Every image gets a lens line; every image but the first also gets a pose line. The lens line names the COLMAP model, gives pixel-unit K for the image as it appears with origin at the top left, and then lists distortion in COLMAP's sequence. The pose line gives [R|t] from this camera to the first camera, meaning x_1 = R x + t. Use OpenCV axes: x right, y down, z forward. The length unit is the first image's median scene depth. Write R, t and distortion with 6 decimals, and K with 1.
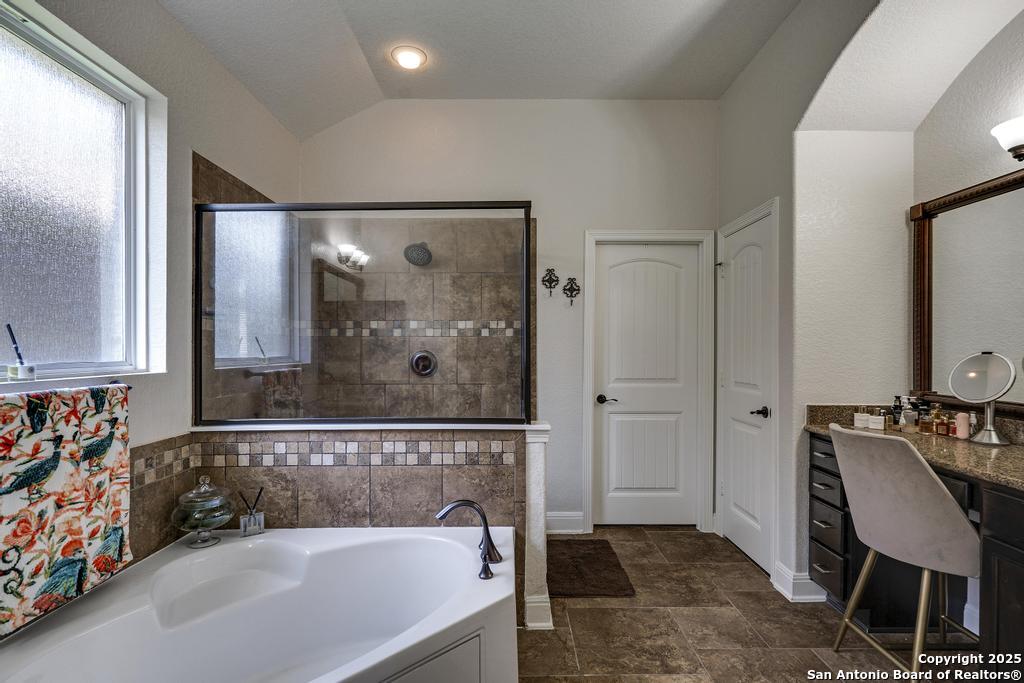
lens RADIAL K [[475.2, 0, 511.7], [0, 475.2, 347.0], [0, 0, 1]] dist [0.000558, -0.003290]
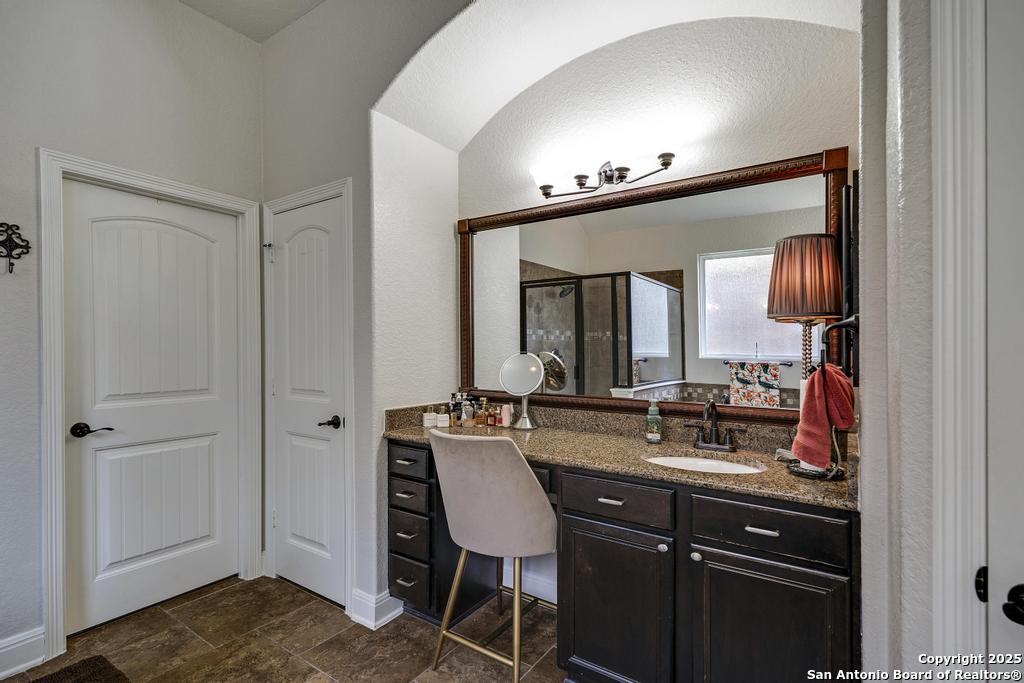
lens RADIAL K [[475.2, 0, 500.5], [0, 475.2, 354.1], [0, 0, 1]] dist [0.000558, -0.003290]
pose [[0.564967, -0.007236, 0.825082, -0.016721], [-0.005658, 0.999904, 0.012643, -0.000321], [-0.825094, -0.011812, 0.564872, 0.291619]]
